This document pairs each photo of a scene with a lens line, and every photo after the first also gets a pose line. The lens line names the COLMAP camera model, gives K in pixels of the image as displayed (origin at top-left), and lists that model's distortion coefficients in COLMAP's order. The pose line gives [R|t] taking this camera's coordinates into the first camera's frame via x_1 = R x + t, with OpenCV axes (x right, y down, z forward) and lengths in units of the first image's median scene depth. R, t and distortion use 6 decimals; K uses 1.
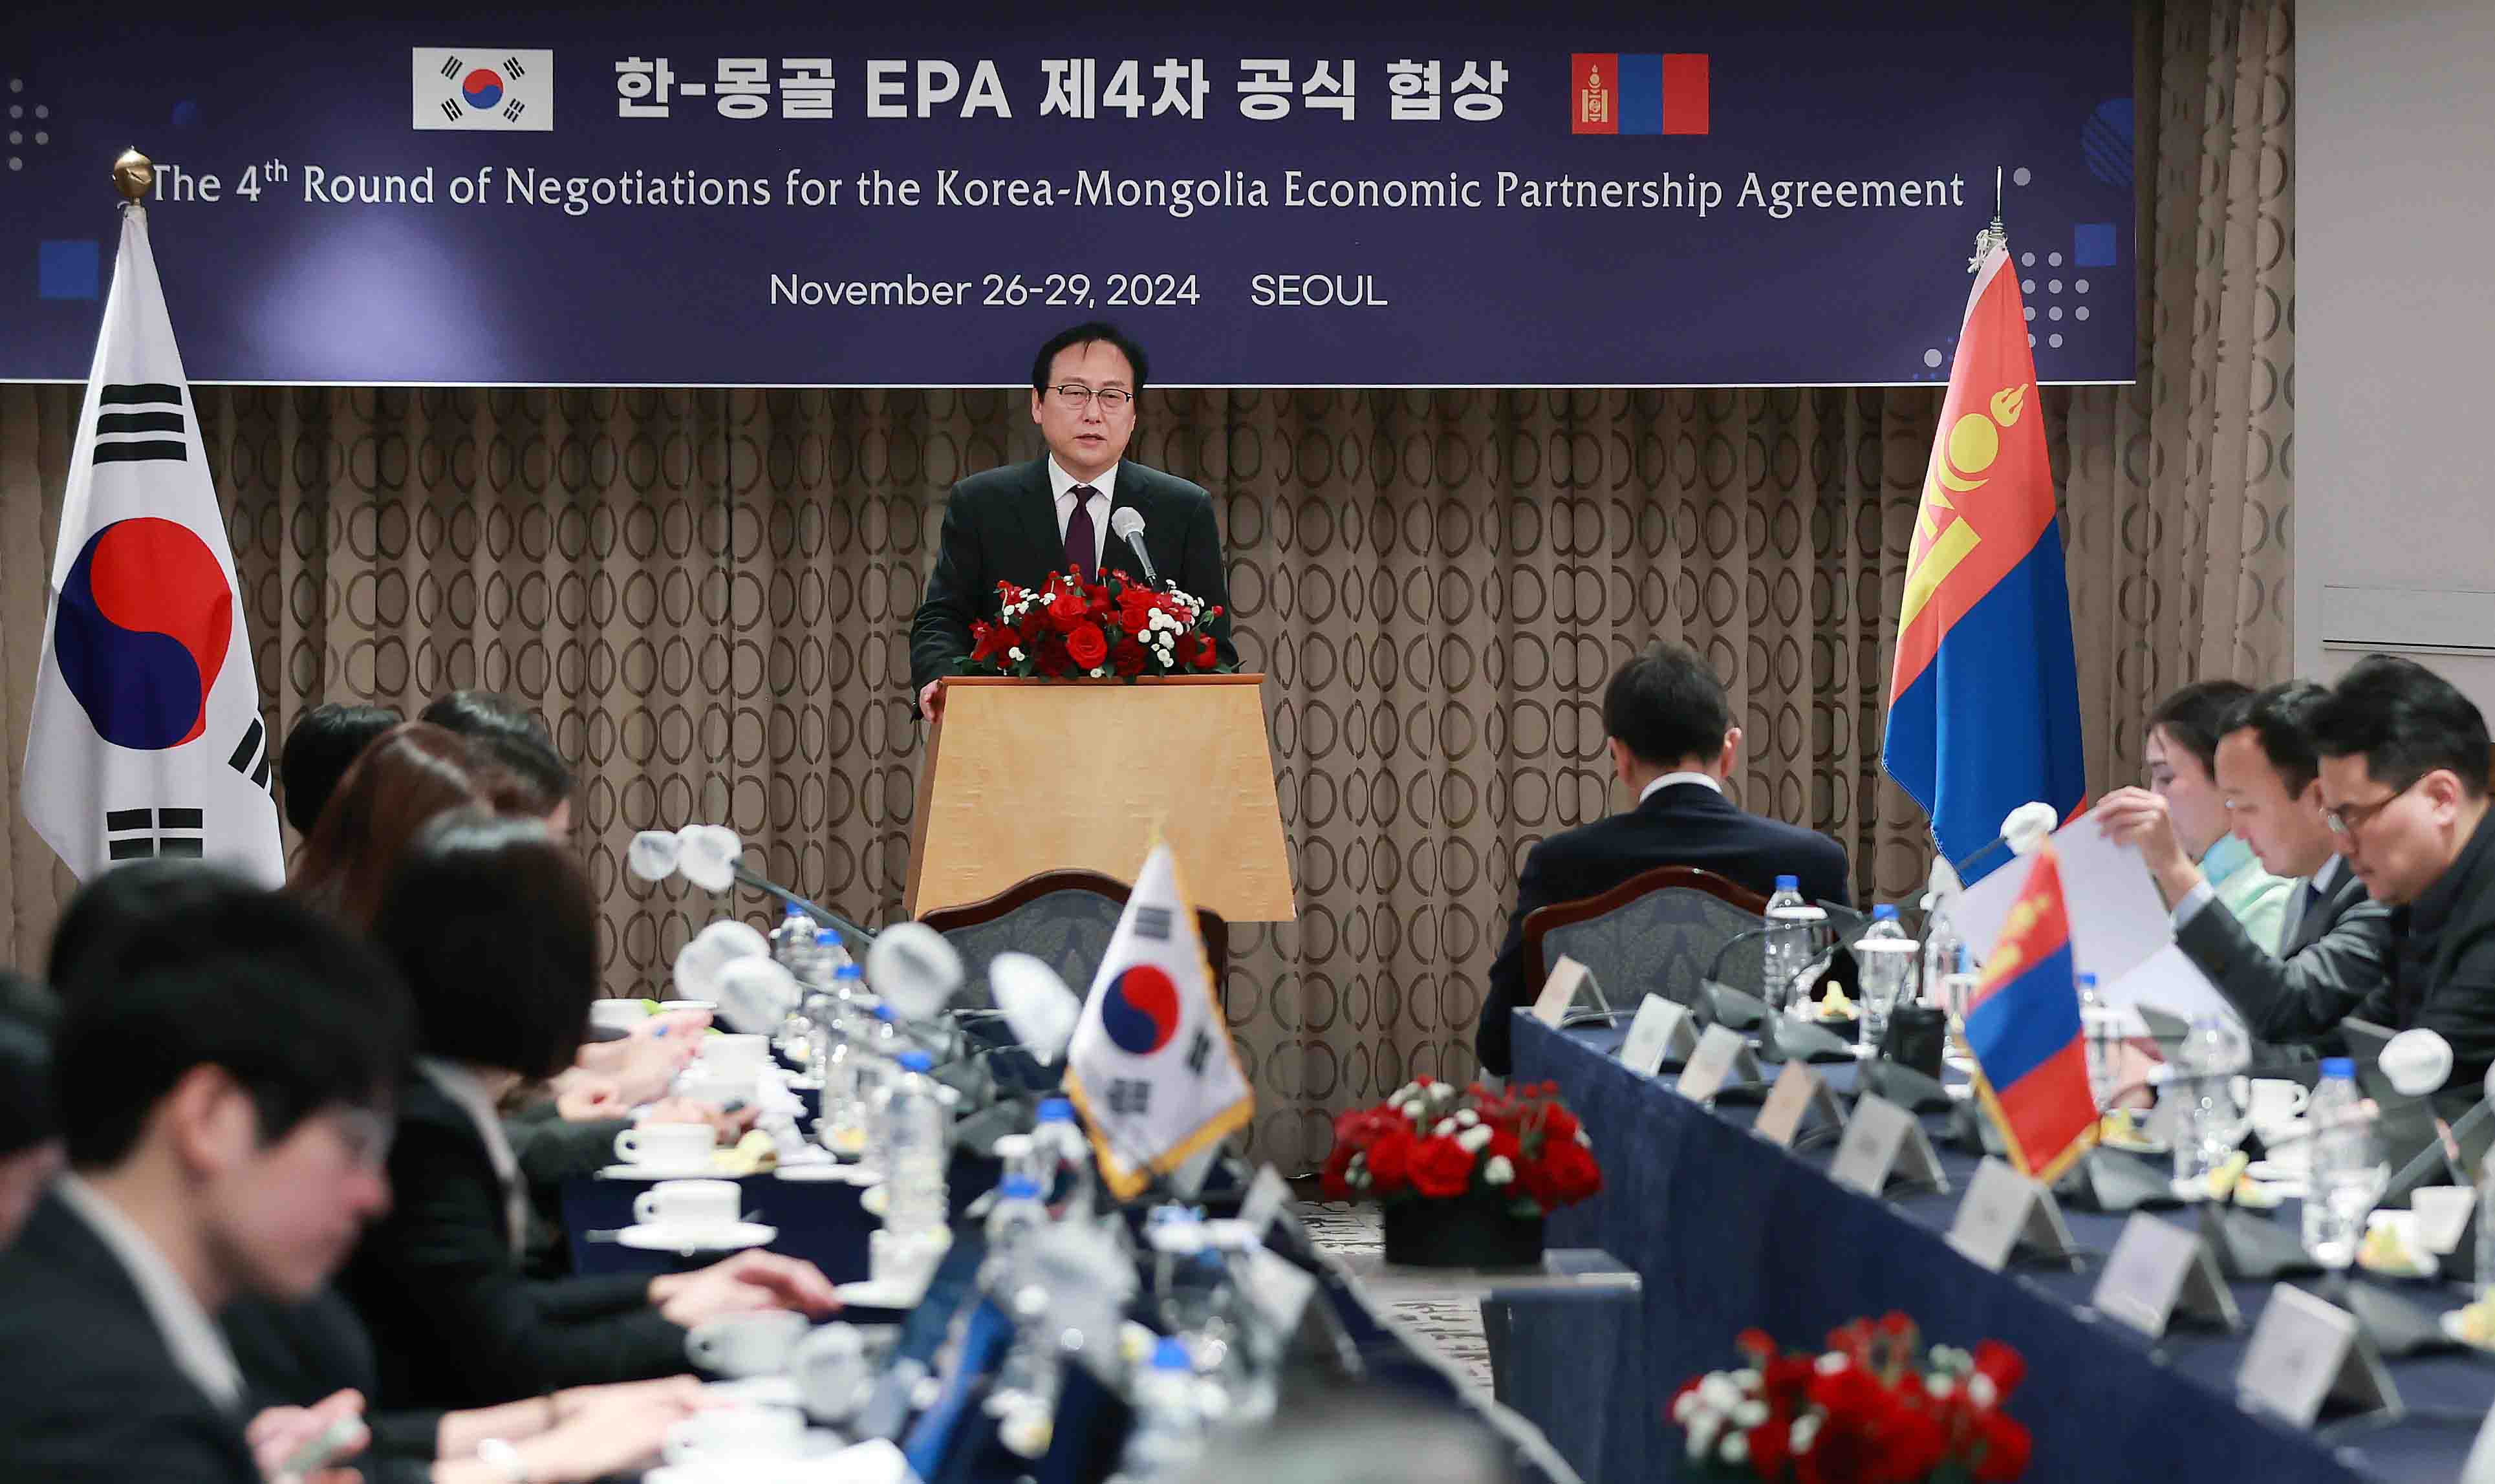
lens RADIAL K [[8447.3, 0, 1247.5], [0, 8447.3, 742.0], [0, 0, 1]] dist [-0.155062, -2.136547]
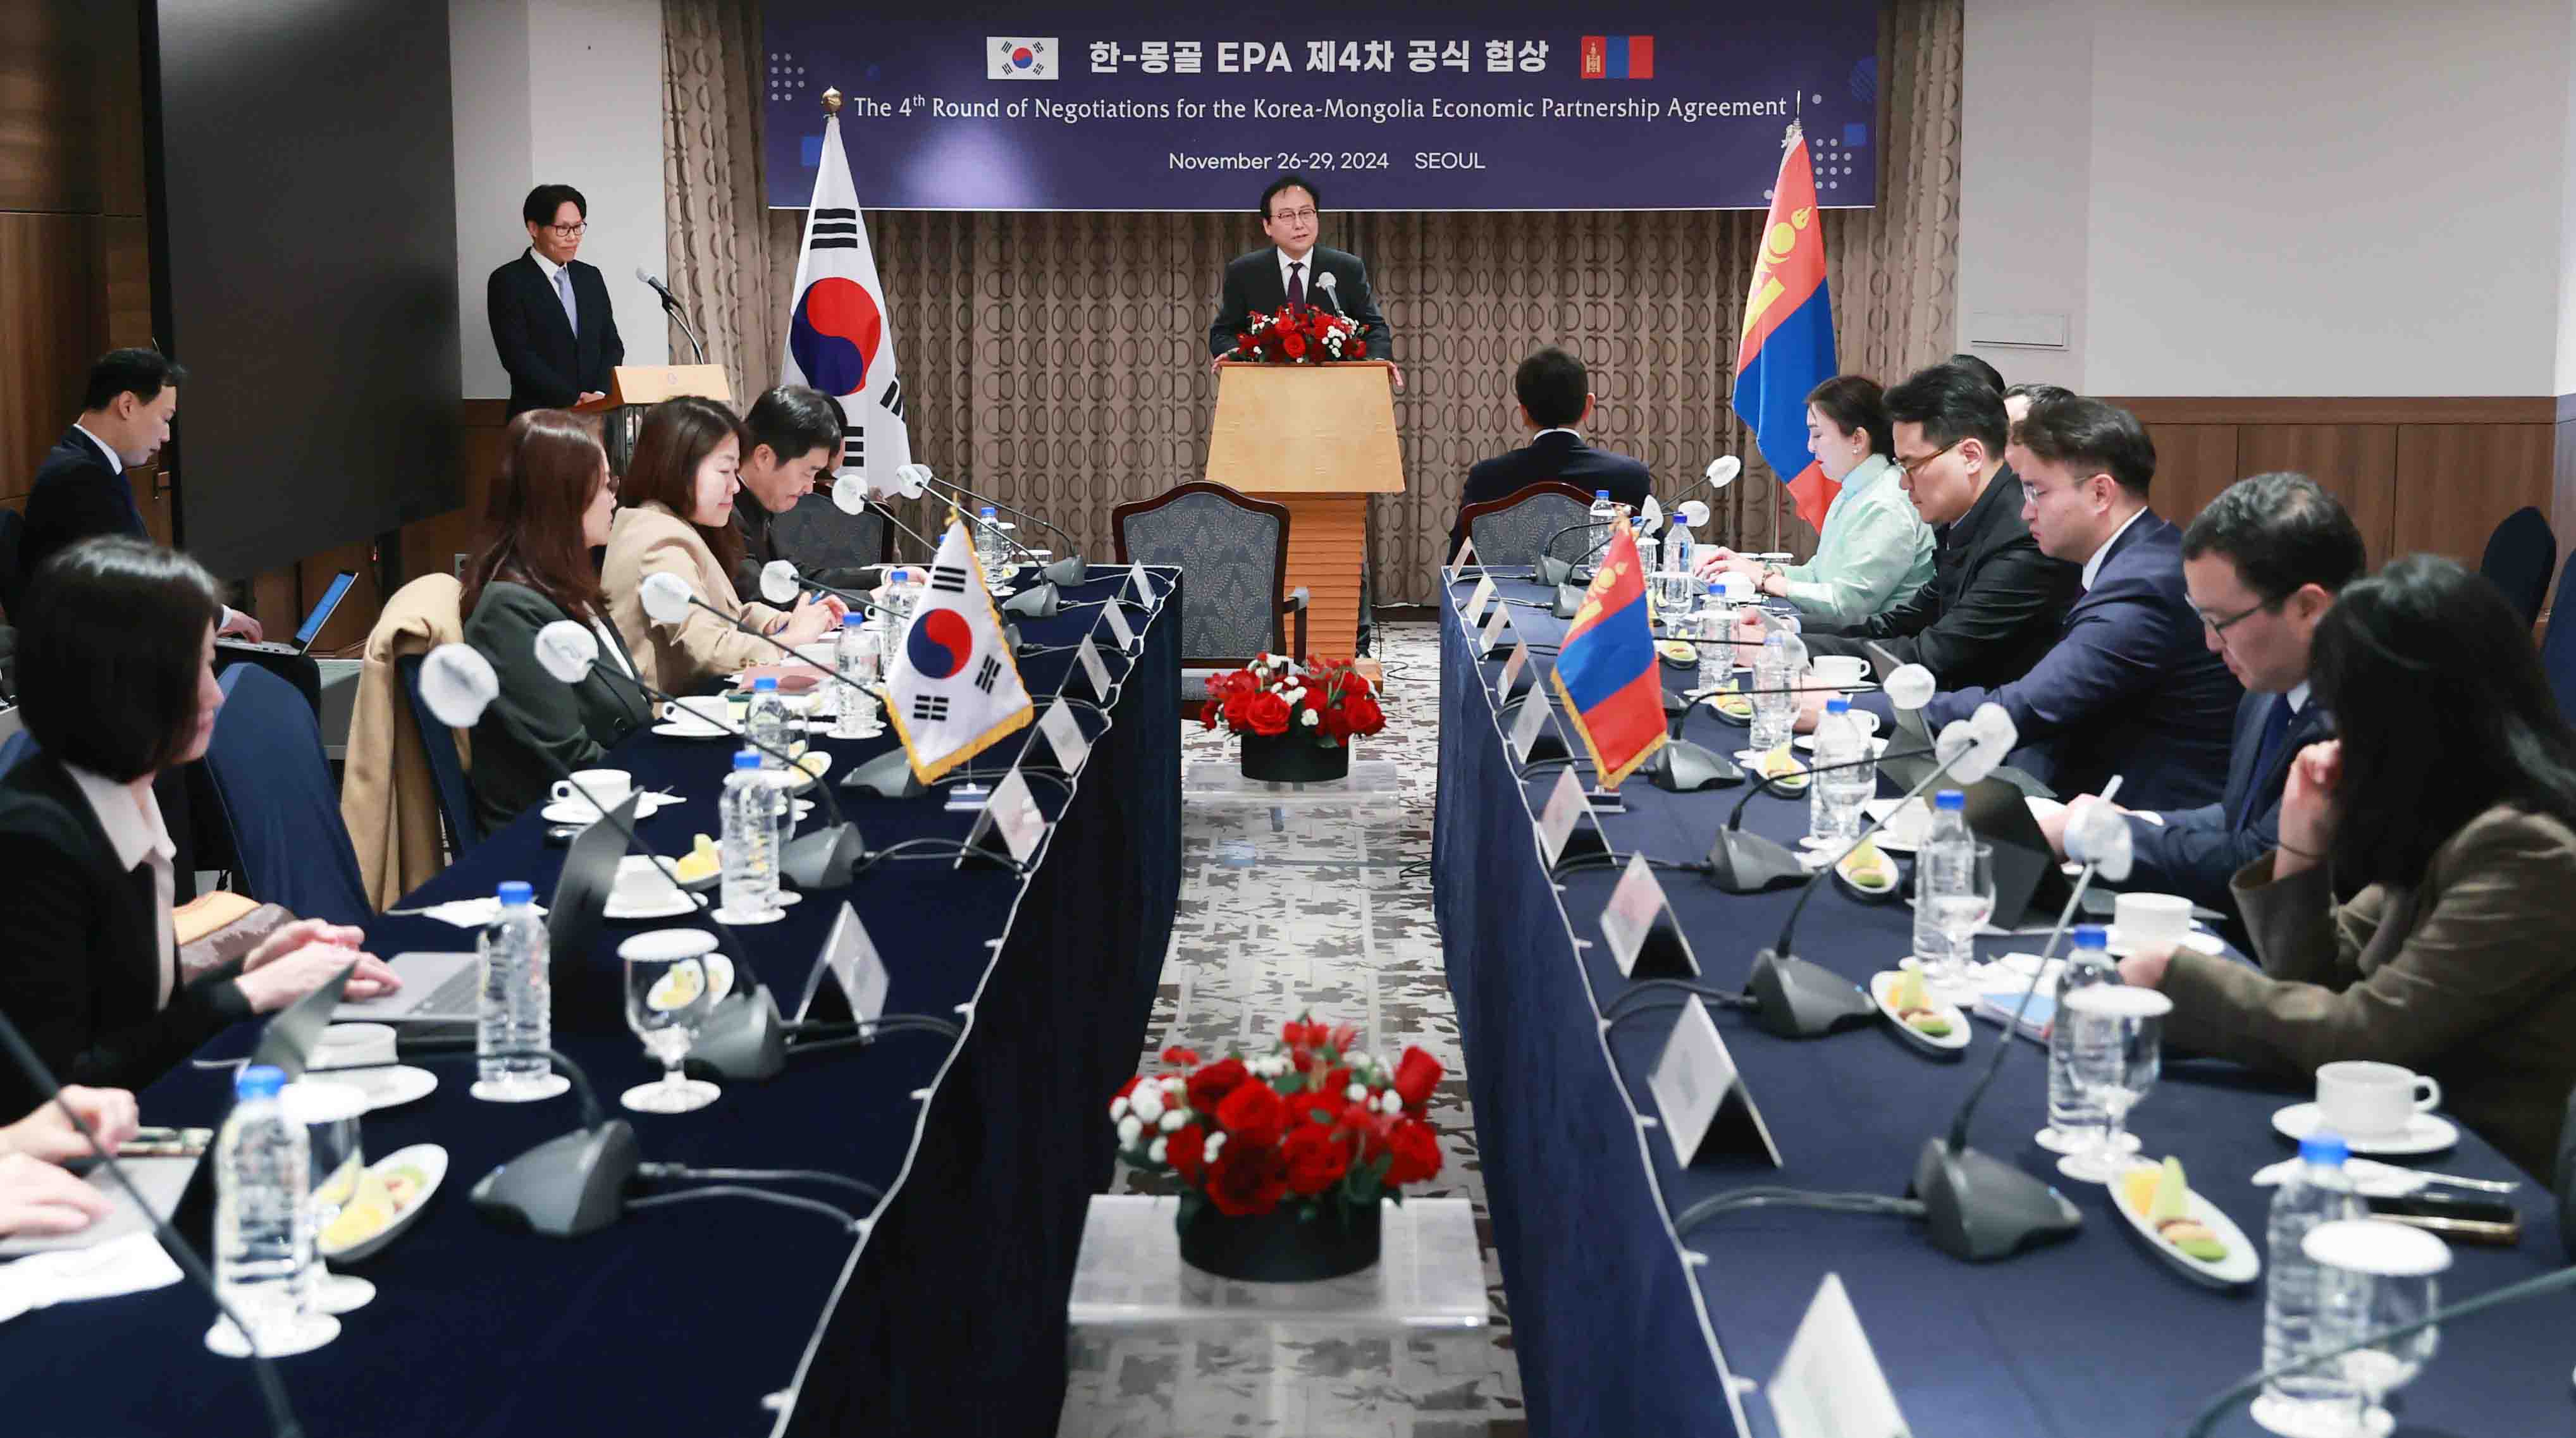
lens RADIAL K [[3232.8, 0, 1266.8], [0, 3232.8, 649.3], [0, 0, 1]] dist [0.002430, -0.002972]
pose [[0.994365, 0.011651, -0.105369, 0.046577], [-0.002385, 0.996149, 0.087647, -0.006377], [0.105985, -0.086902, 0.990563, 0.246000]]
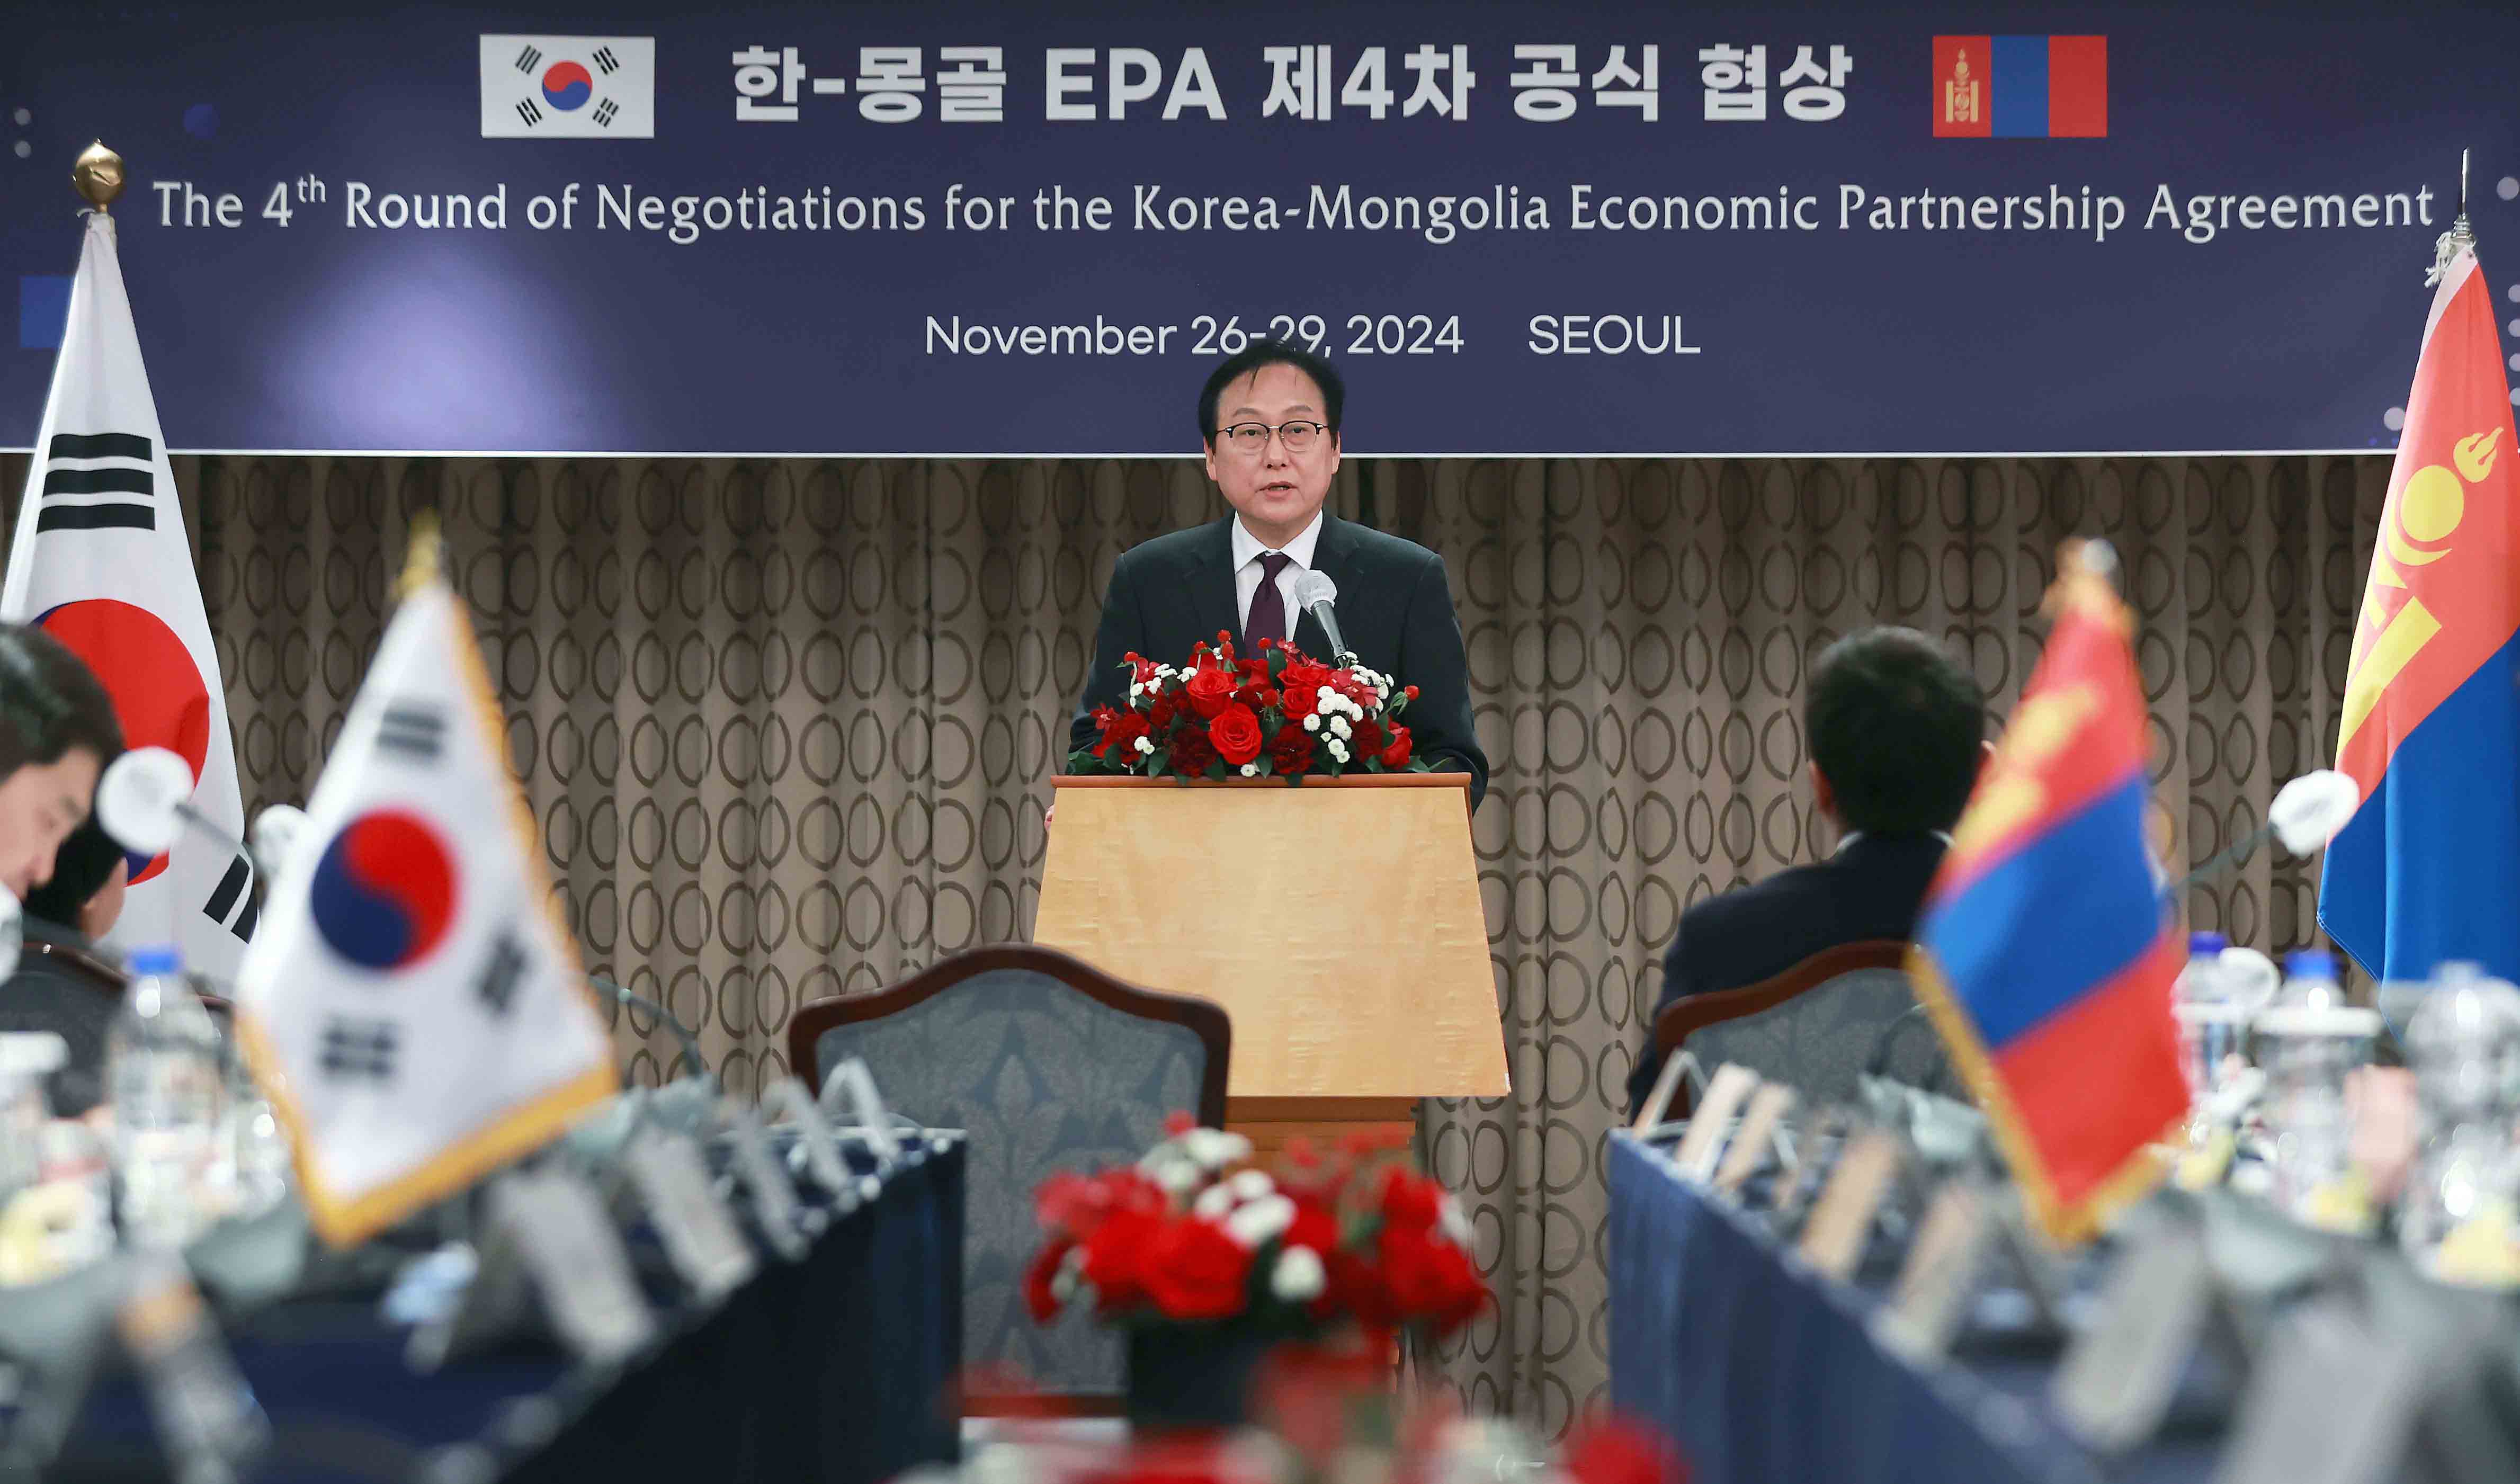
lens RADIAL K [[8032.7, 0, 1265.3], [0, 8032.7, 736.7], [0, 0, 1]] dist [-0.027567, 0.334995]
pose [[0.995850, -0.001987, -0.090991, 0.044663], [-0.002796, 0.998622, -0.052409, 0.024135], [0.090970, 0.052446, 0.994472, 0.247090]]
